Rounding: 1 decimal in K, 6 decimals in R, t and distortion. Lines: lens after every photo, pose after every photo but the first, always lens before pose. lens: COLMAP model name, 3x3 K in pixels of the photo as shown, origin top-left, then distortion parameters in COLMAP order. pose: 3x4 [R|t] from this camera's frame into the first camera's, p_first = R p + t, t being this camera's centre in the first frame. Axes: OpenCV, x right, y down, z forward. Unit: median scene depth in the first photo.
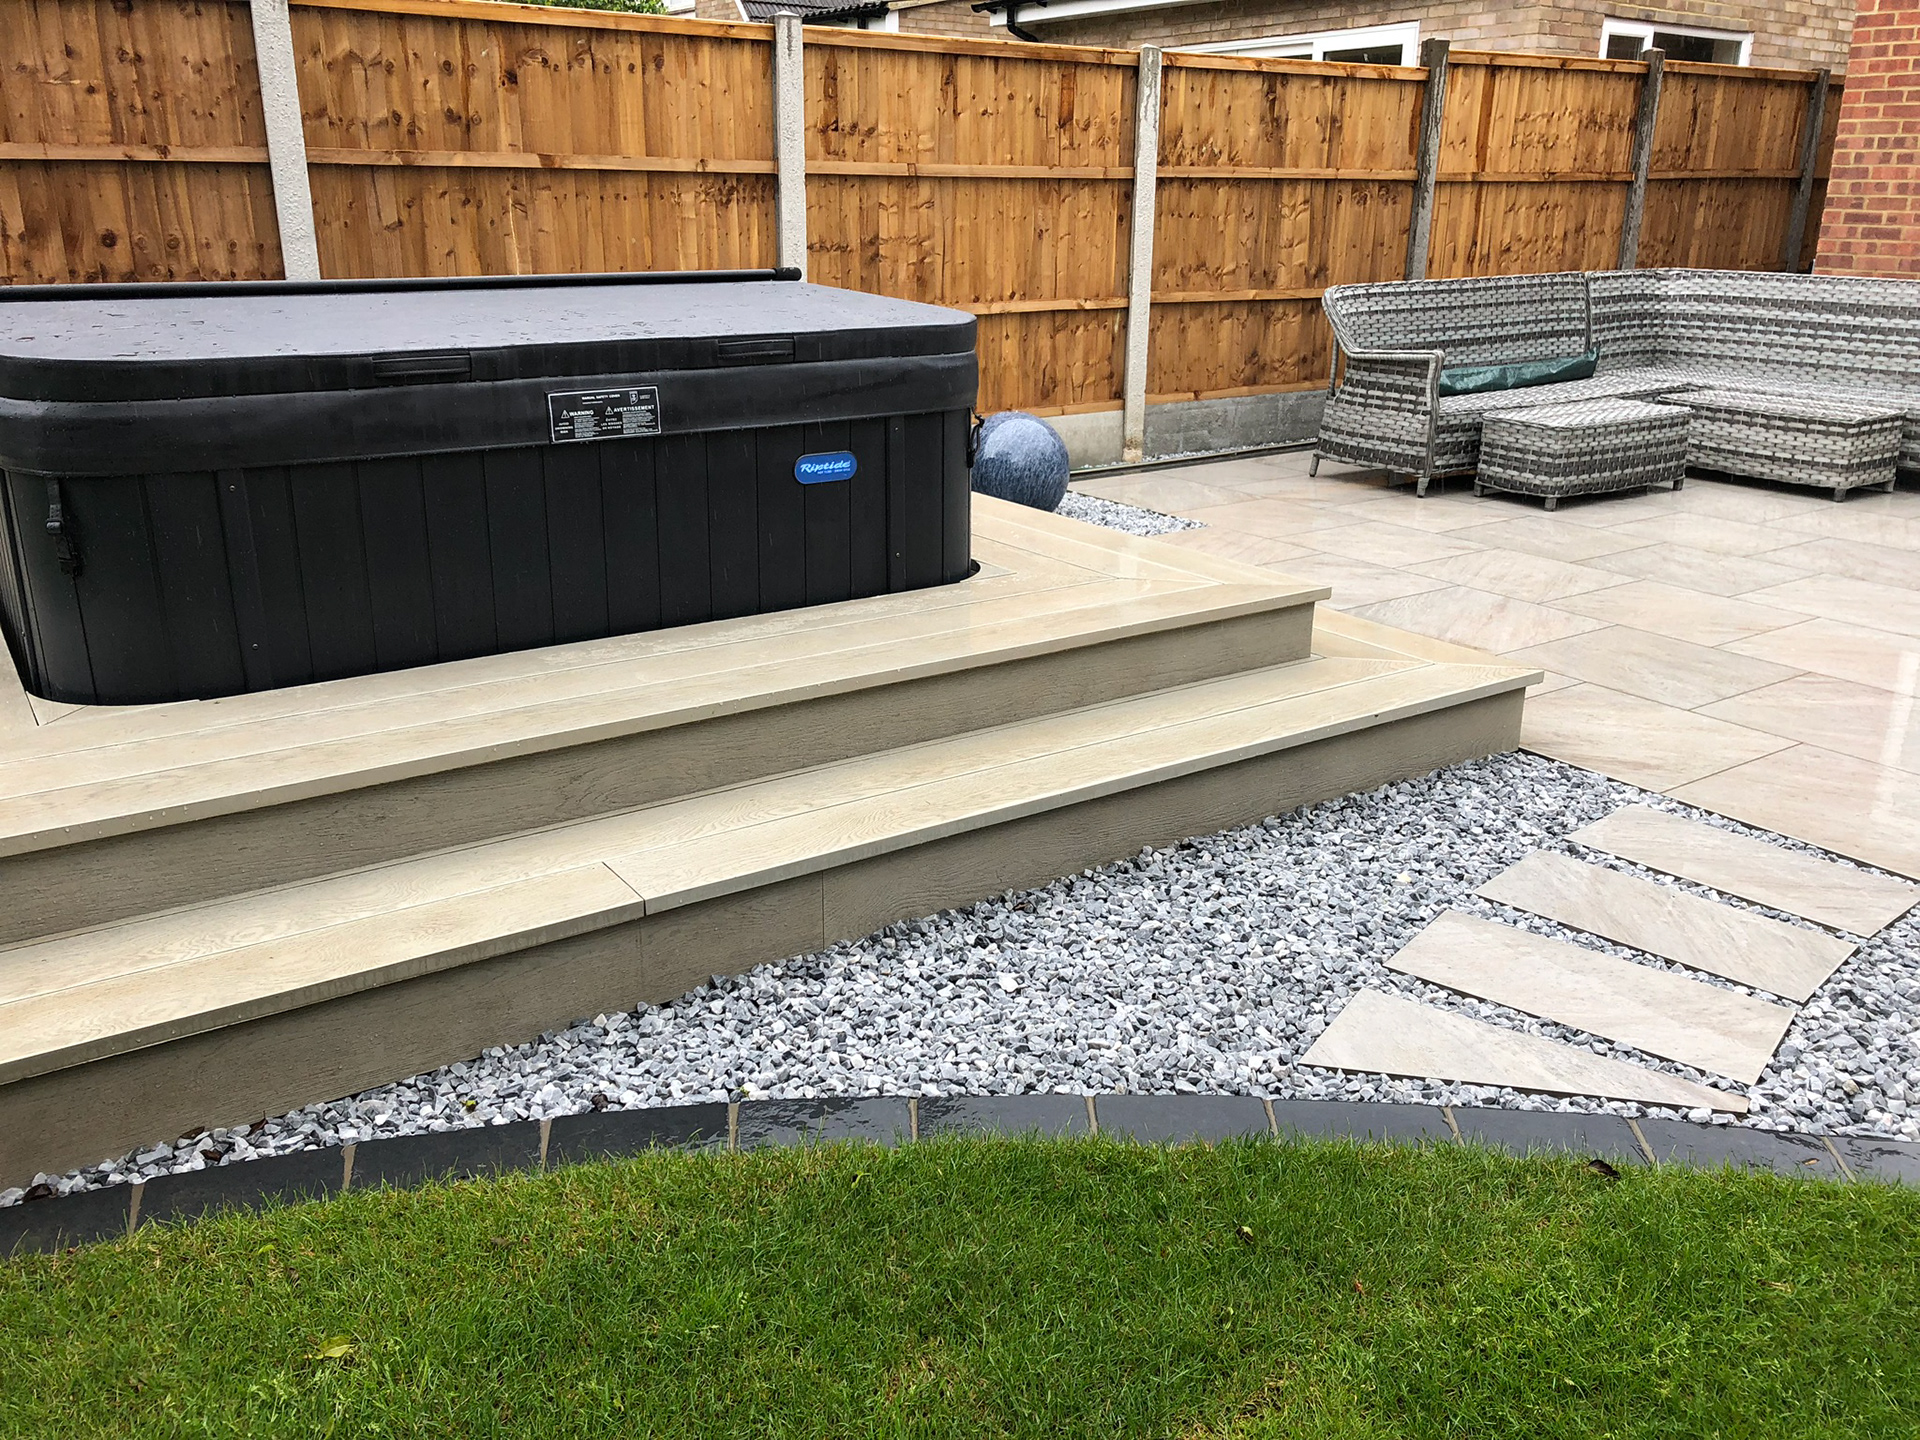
lens RADIAL K [[1568.1, 0, 961.1], [0, 1568.1, 700.3], [0, 0, 1]] dist [0.032642, -0.026014]
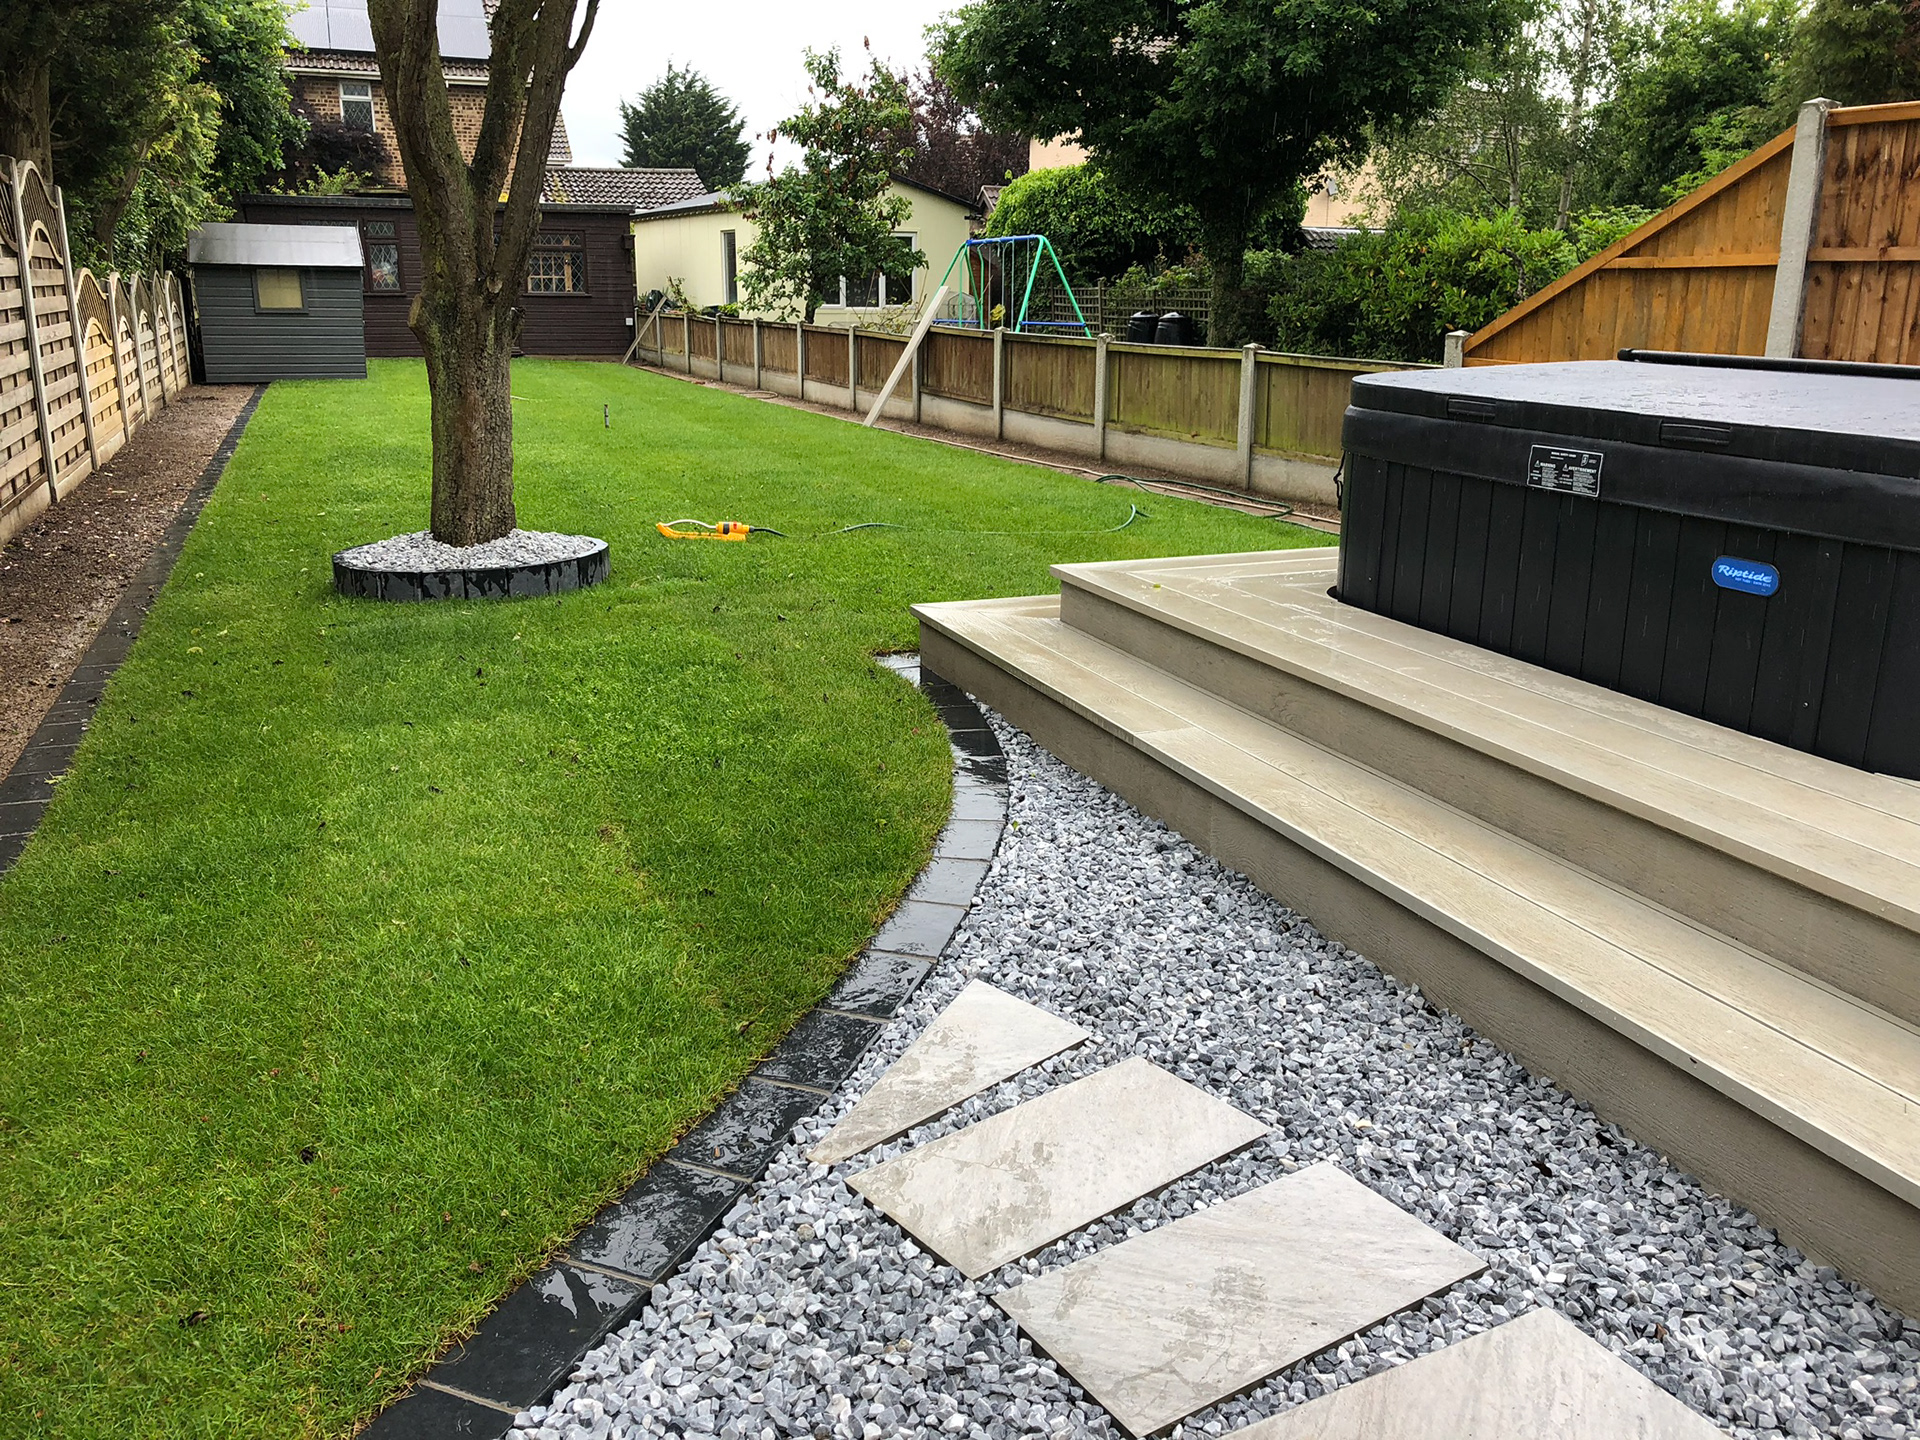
lens RADIAL K [[1564.4, 0, 961.4], [0, 1564.4, 702.5], [0, 0, 1]] dist [0.023678, -0.012296]
pose [[-0.227093, 0.246416, -0.942182, 0.457546], [-0.311098, 0.898414, 0.309953, -0.115953], [0.922847, 0.363499, -0.127364, 0.378211]]
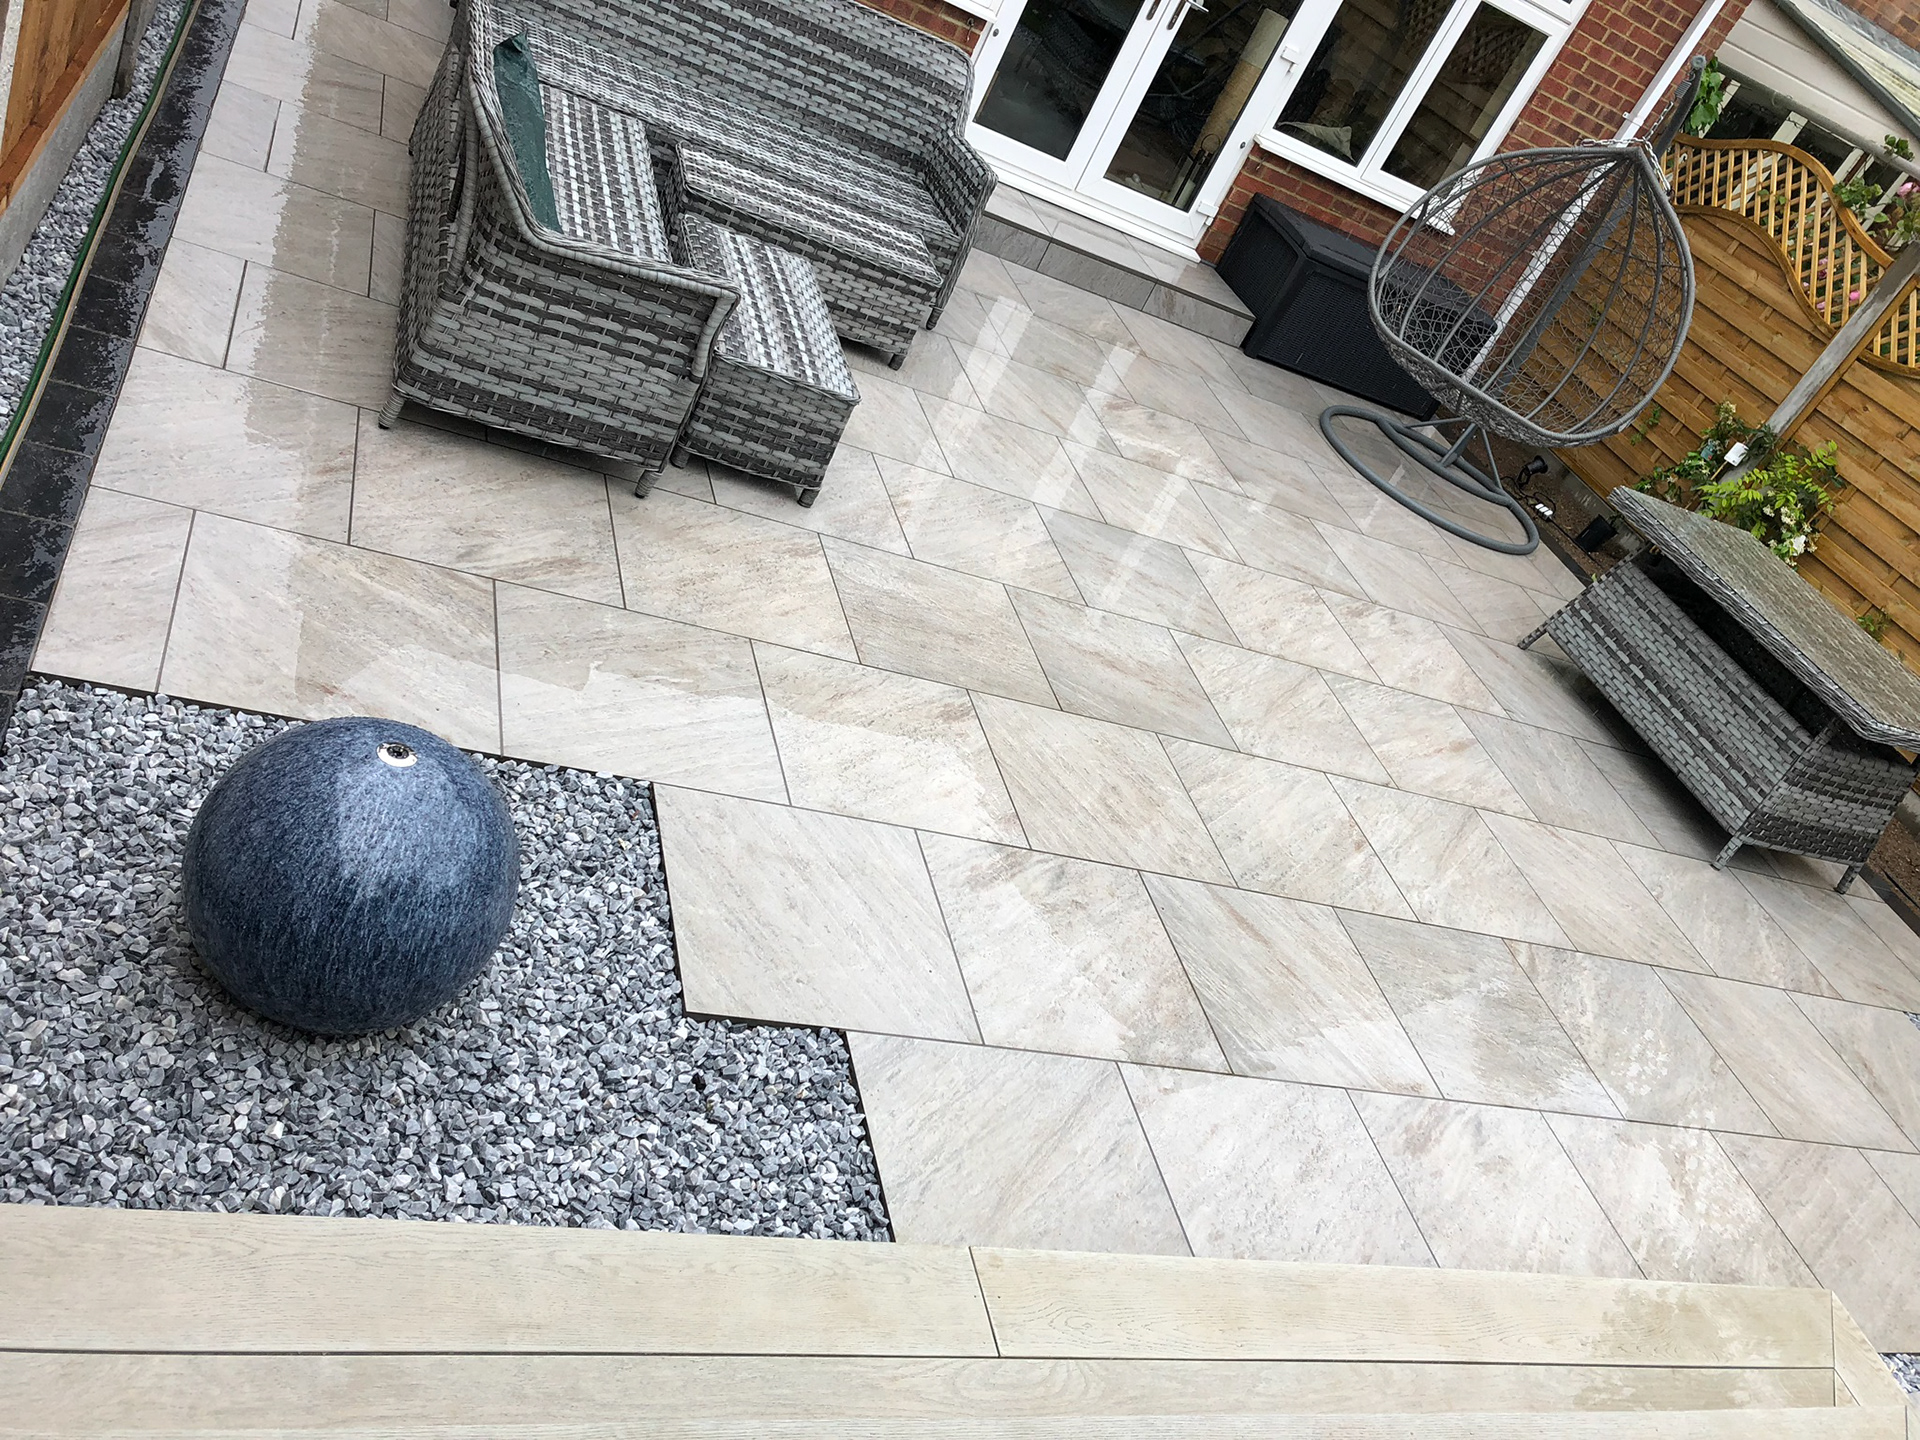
lens RADIAL K [[1552.9, 0, 960.4], [0, 1552.9, 702.7], [0, 0, 1]] dist [0.040892, -0.046991]
pose [[0.292772, -0.404825, 0.866257, -0.211500], [-0.141195, 0.877719, 0.457901, -0.346585], [-0.945700, -0.256372, 0.199812, 0.750509]]
